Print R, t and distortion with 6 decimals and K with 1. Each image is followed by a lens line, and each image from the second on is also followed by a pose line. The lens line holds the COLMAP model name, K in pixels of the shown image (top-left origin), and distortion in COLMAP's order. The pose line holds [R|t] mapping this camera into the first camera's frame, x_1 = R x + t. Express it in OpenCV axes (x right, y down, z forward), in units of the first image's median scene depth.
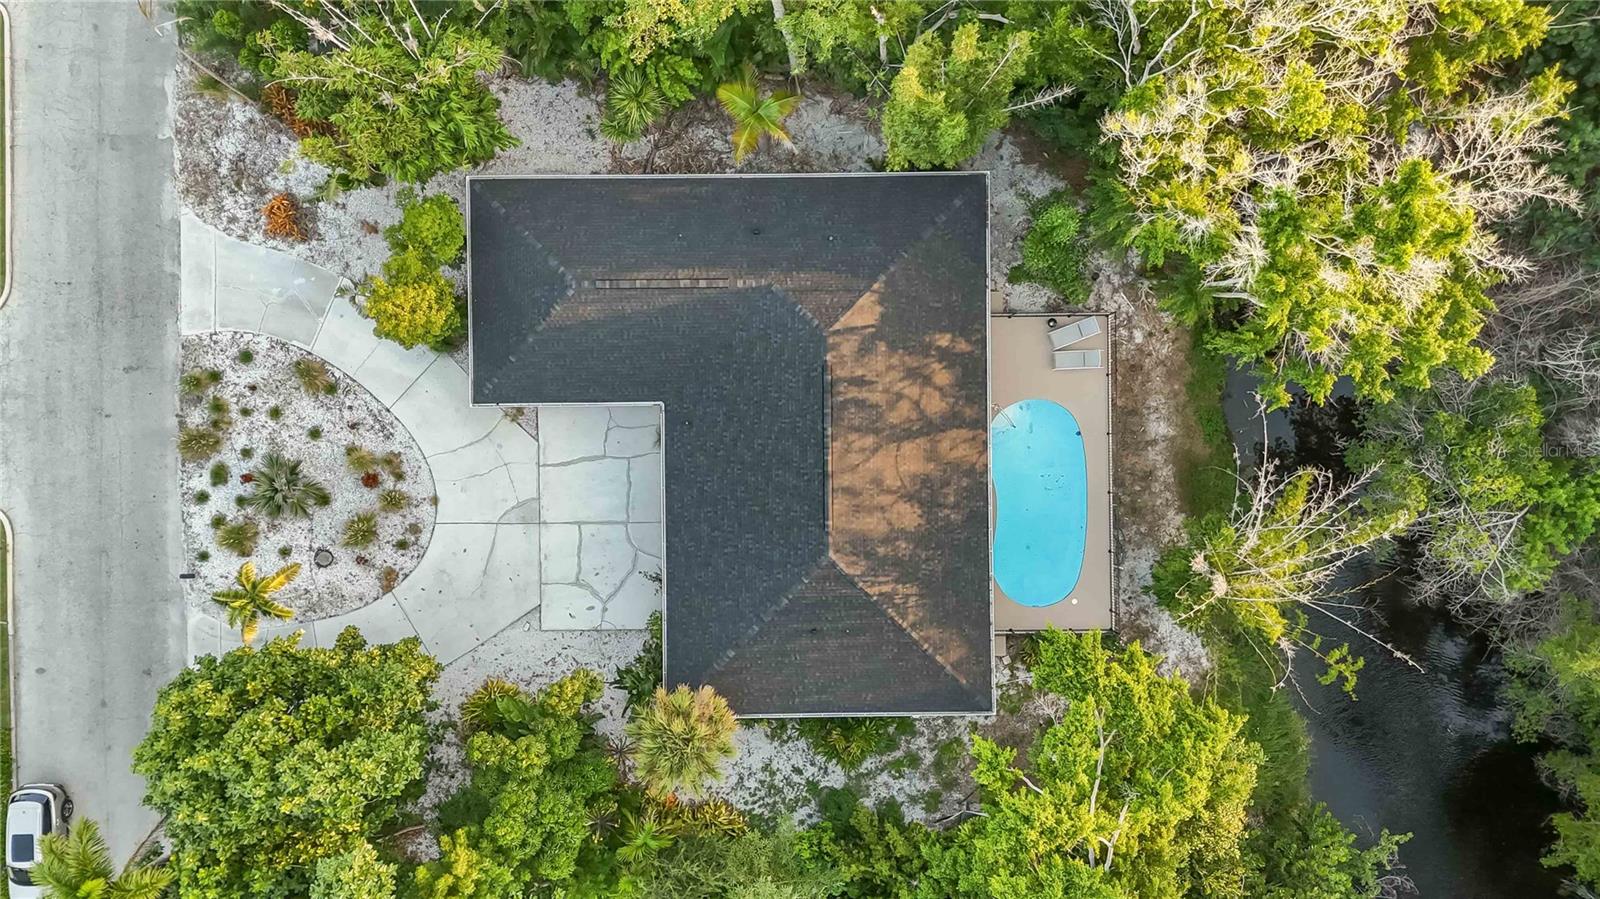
lens RADIAL K [[1177.2, 0, 783.6], [0, 1177.2, 449.6], [0, 0, 1]] dist [0.069506, -0.058821]
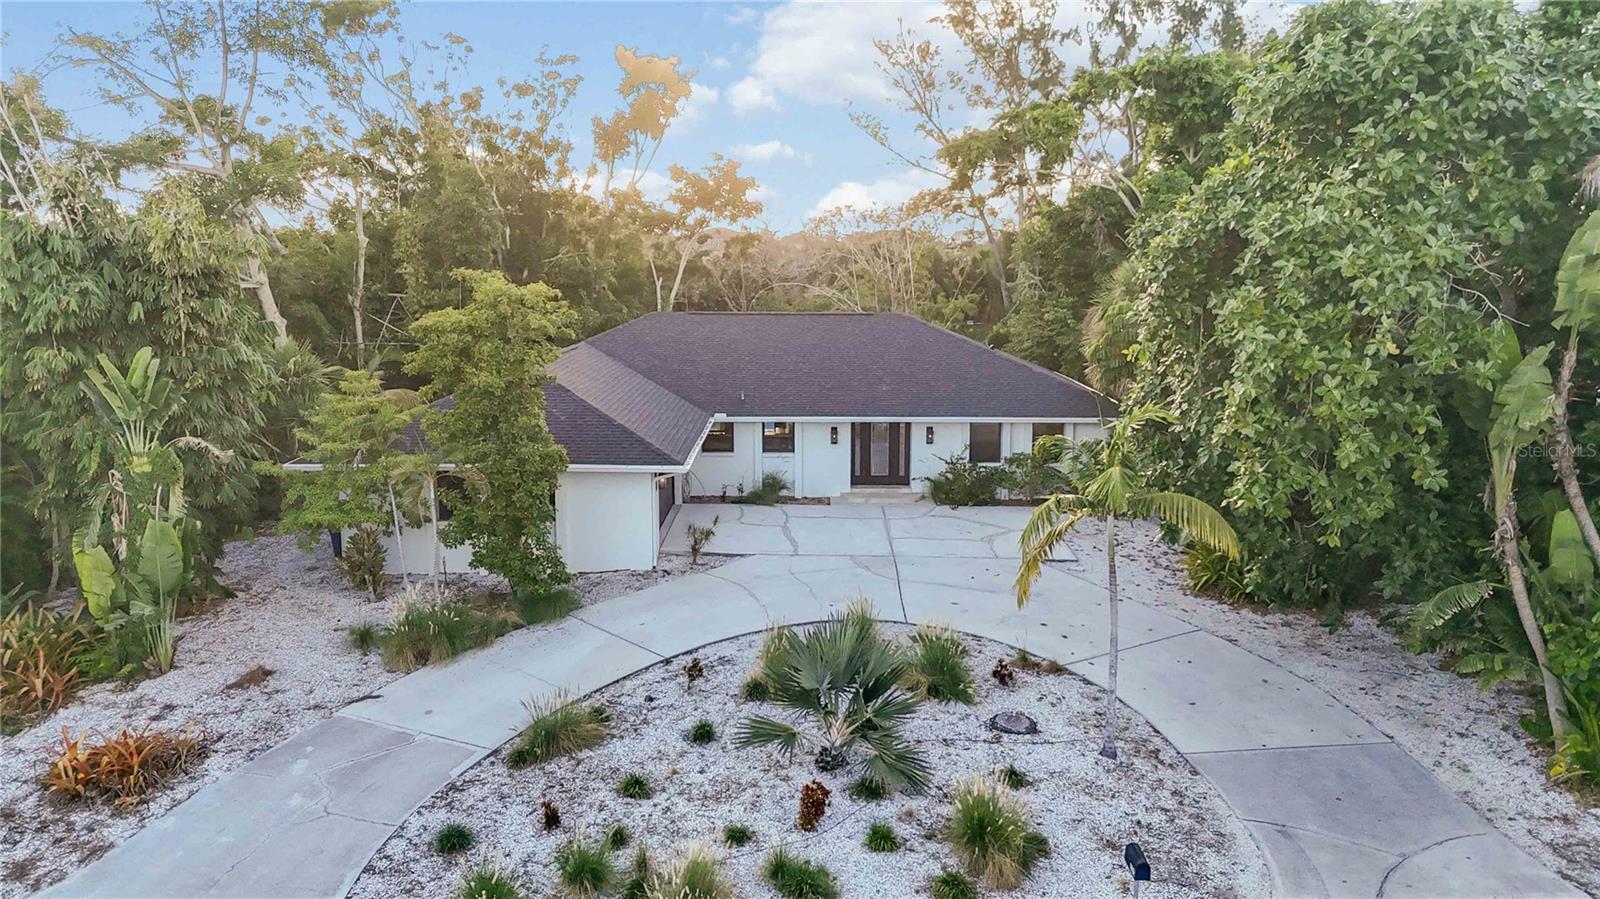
lens RADIAL K [[1177.2, 0, 799.7], [0, 1177.2, 453.3], [0, 0, 1]] dist [0.069506, -0.058821]
pose [[0.019571, -0.183536, 0.982818, -0.821442], [0.999793, -0.001958, -0.020274, 0.029489], [0.005645, 0.983011, 0.183460, 0.896094]]
